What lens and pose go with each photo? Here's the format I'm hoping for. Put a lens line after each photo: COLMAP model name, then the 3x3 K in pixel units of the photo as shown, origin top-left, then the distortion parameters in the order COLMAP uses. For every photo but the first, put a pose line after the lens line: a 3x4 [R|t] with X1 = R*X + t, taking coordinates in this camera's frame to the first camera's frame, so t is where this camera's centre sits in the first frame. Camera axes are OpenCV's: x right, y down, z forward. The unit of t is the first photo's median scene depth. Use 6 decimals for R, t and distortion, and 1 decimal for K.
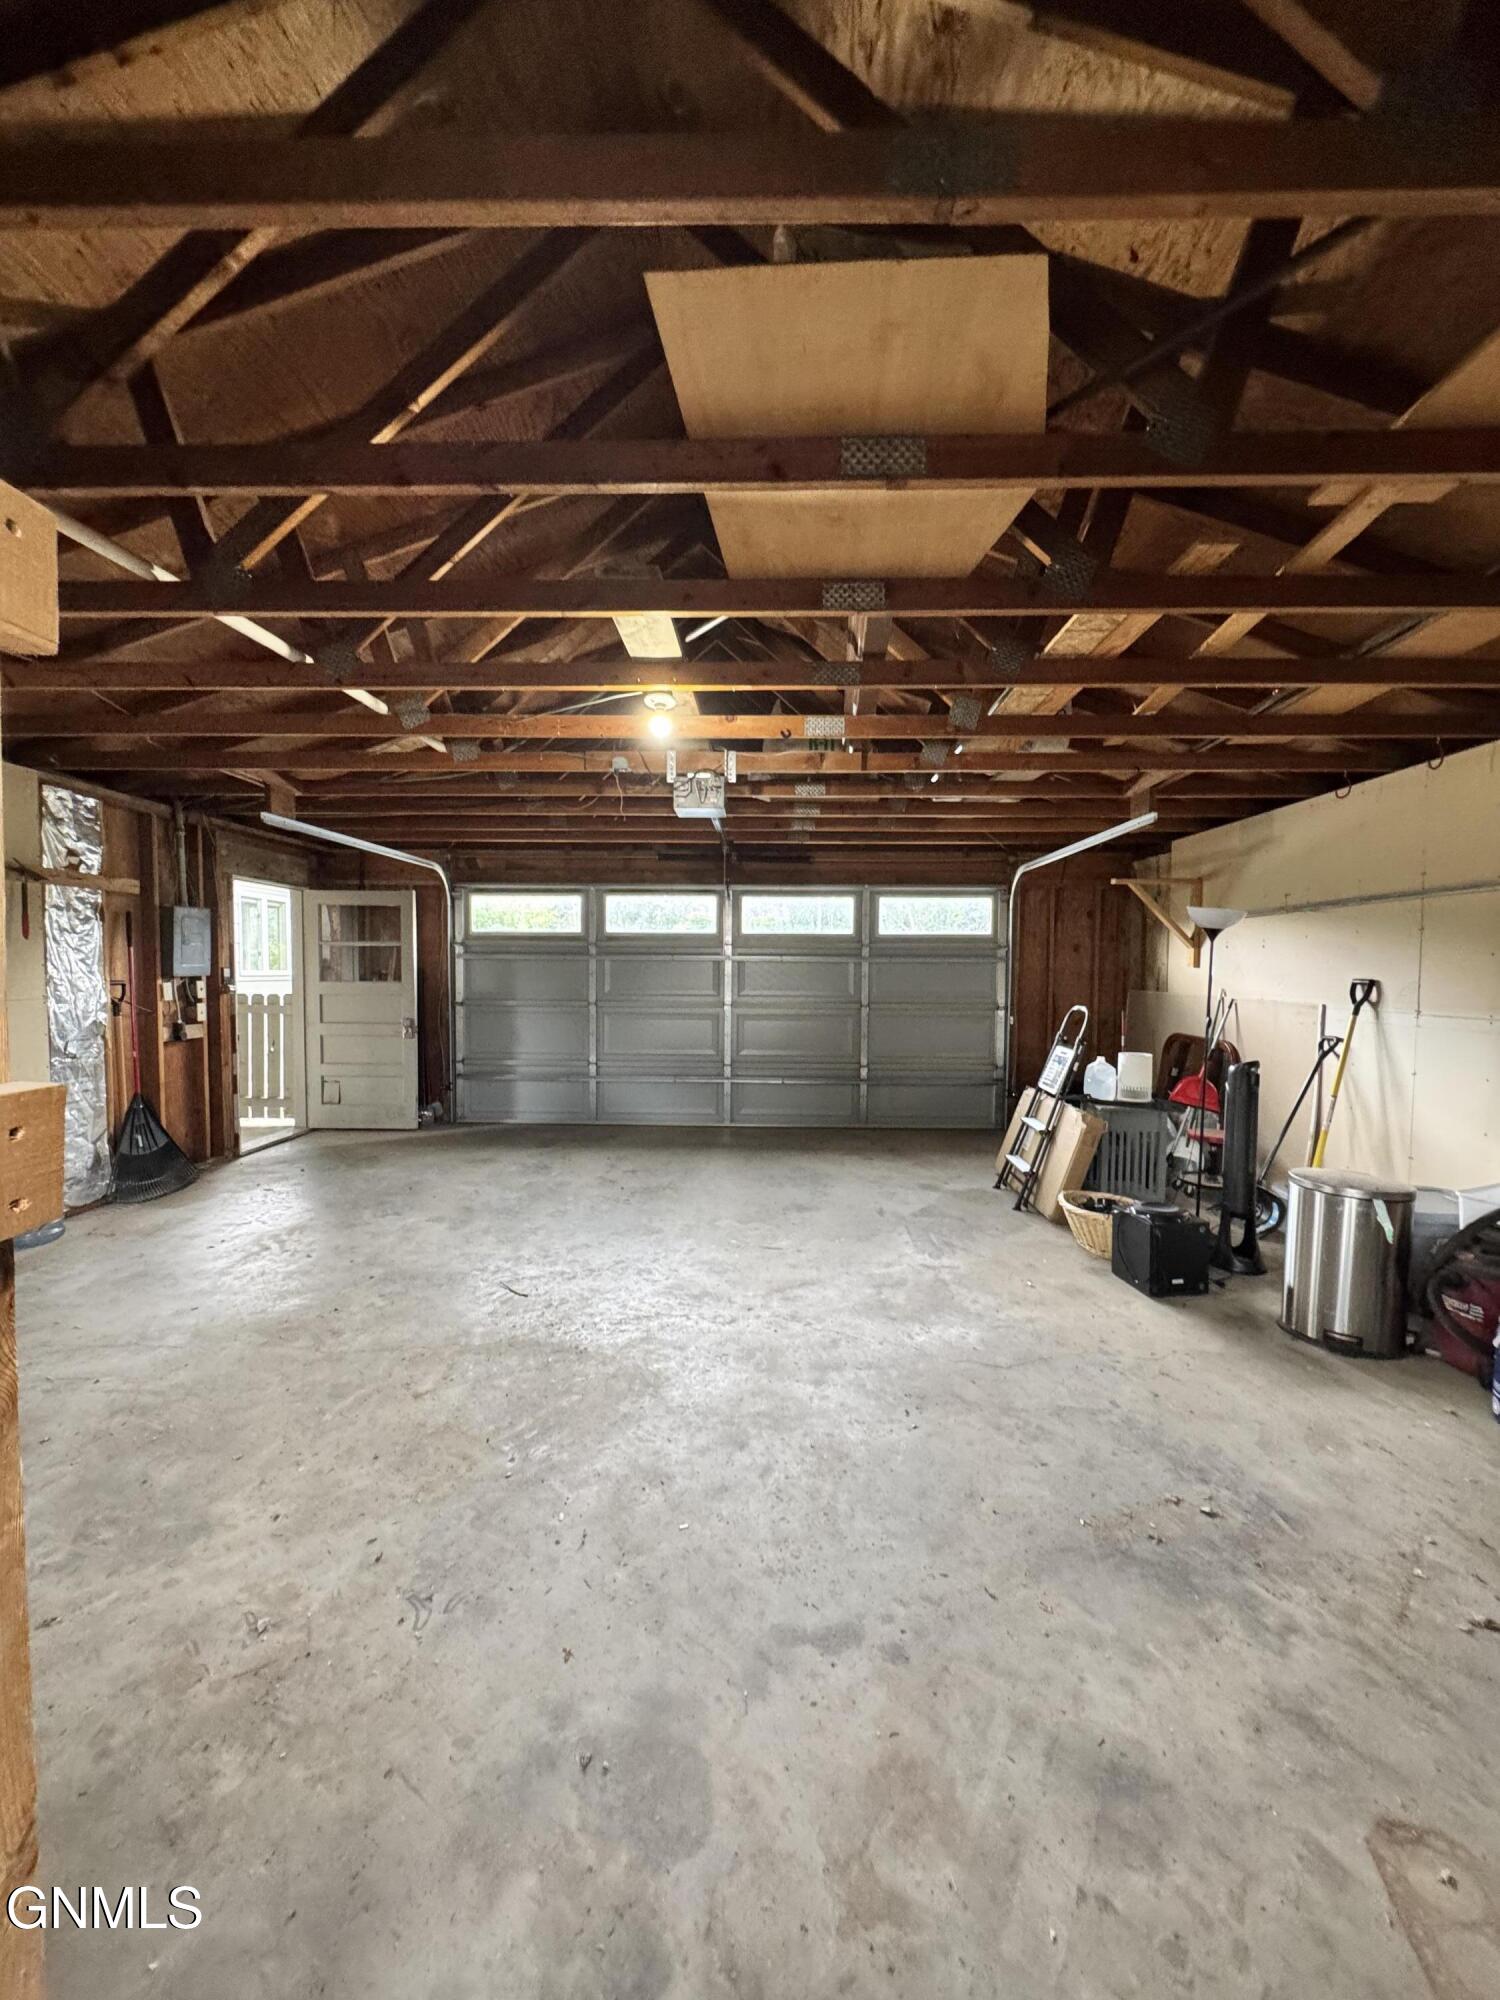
lens RADIAL K [[798.5, 0, 752.8], [0, 798.5, 1005.0], [0, 0, 1]] dist [-0.004088, -0.000019]
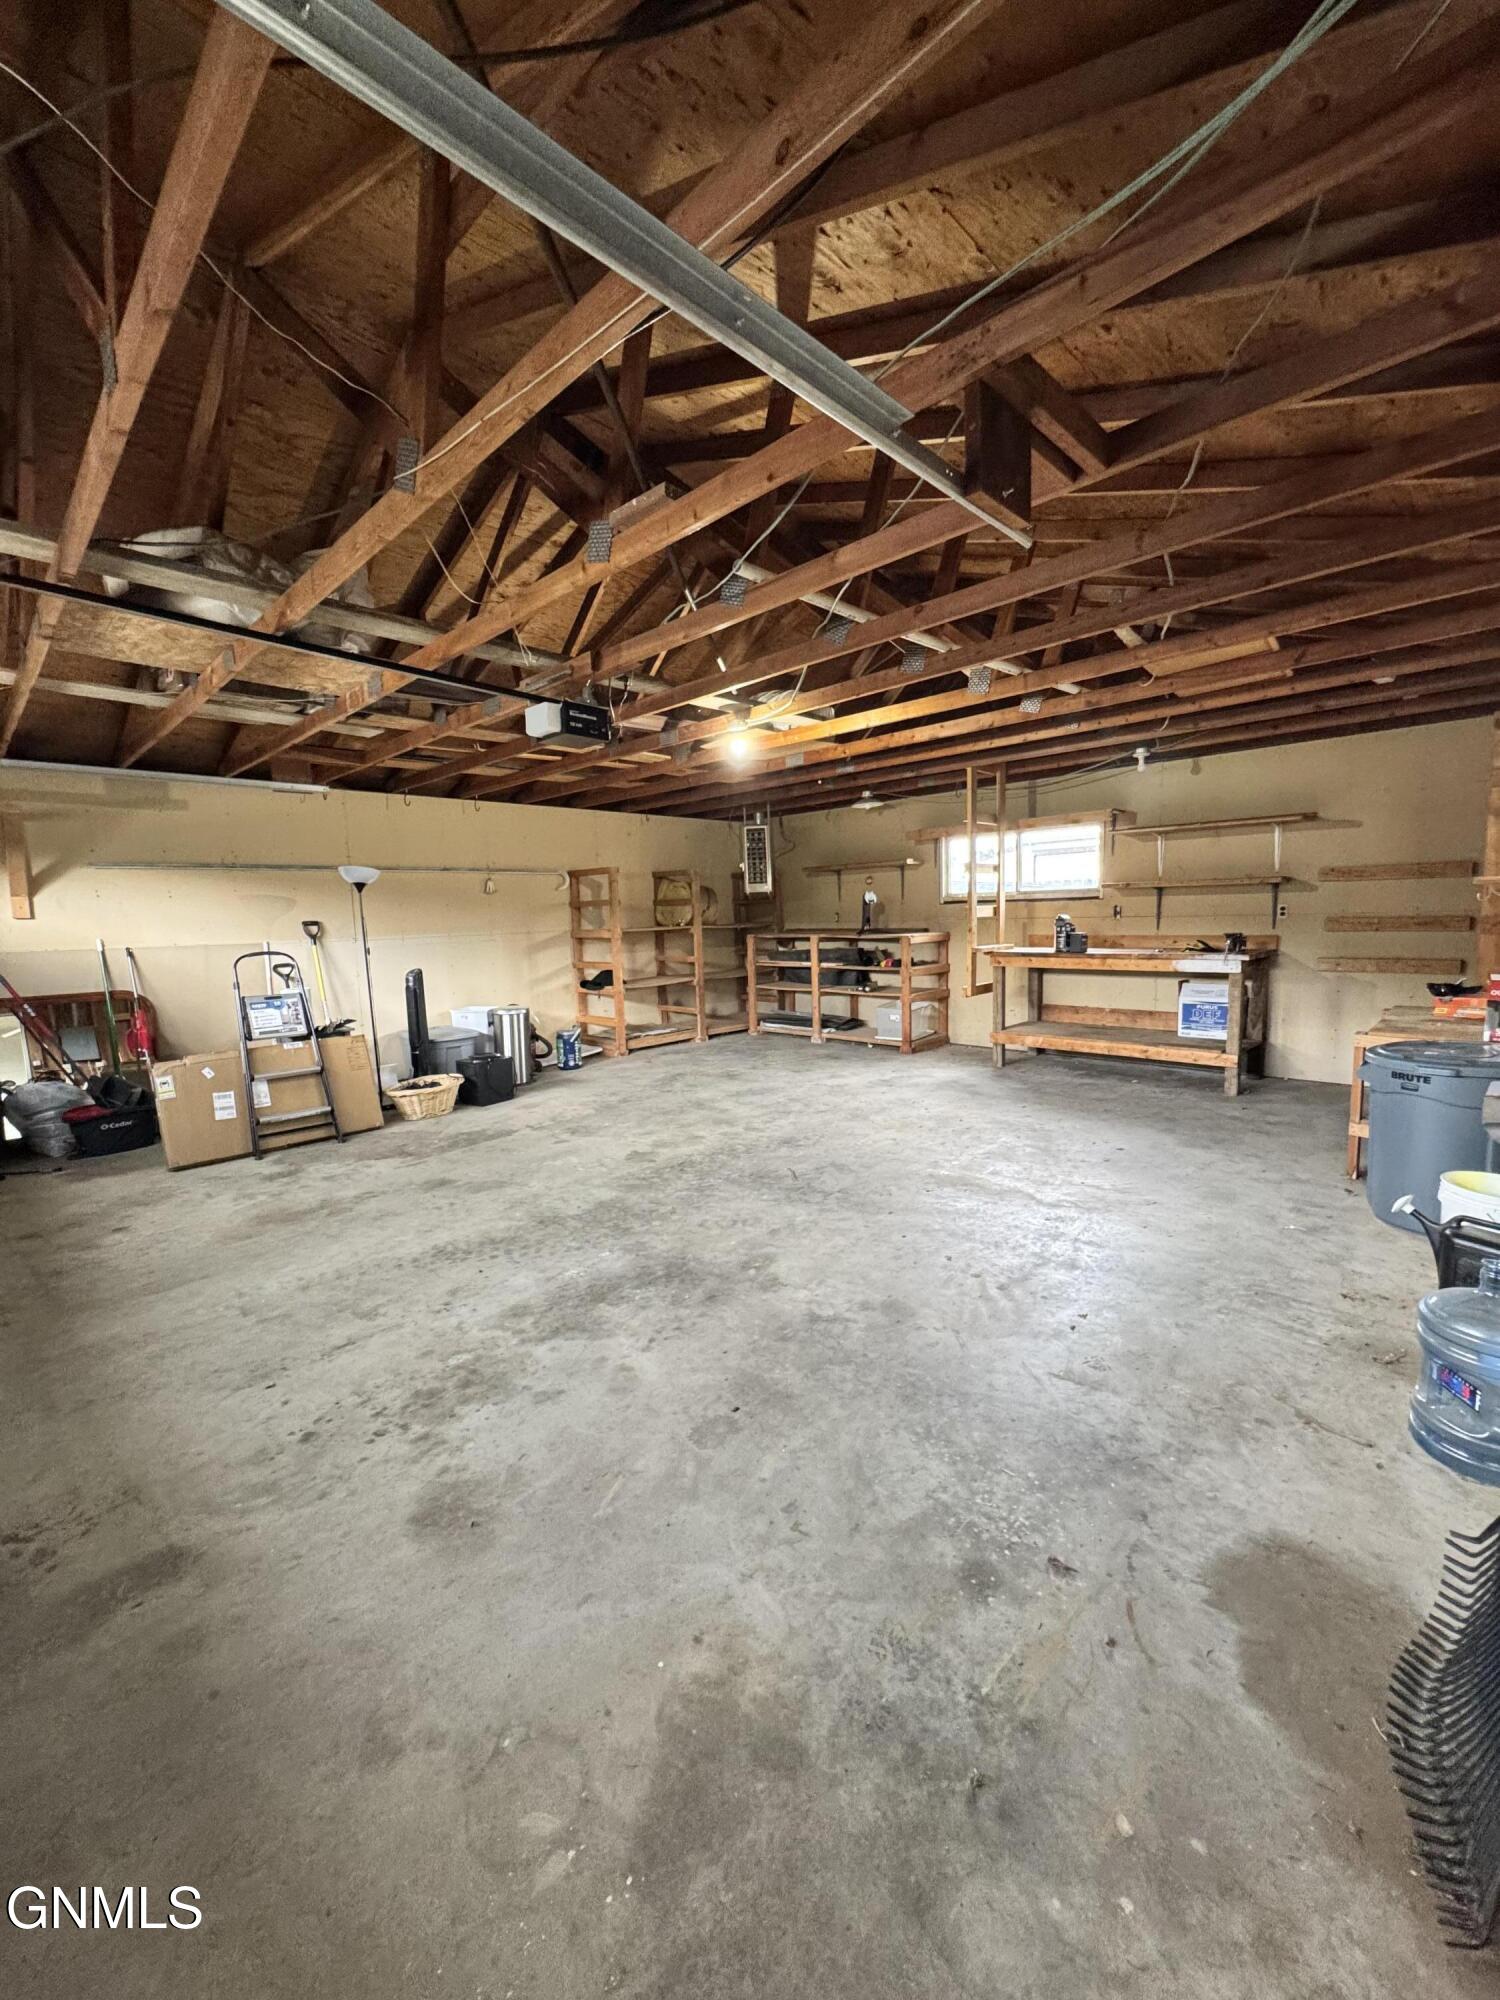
lens RADIAL K [[798.5, 0, 752.7], [0, 798.5, 1002.1], [0, 0, 1]] dist [-0.004088, -0.000019]
pose [[-0.734229, -0.063275, 0.675946, -0.888682], [0.054663, 0.986905, 0.151760, -0.064707], [-0.676697, 0.148376, -0.721155, 1.586007]]
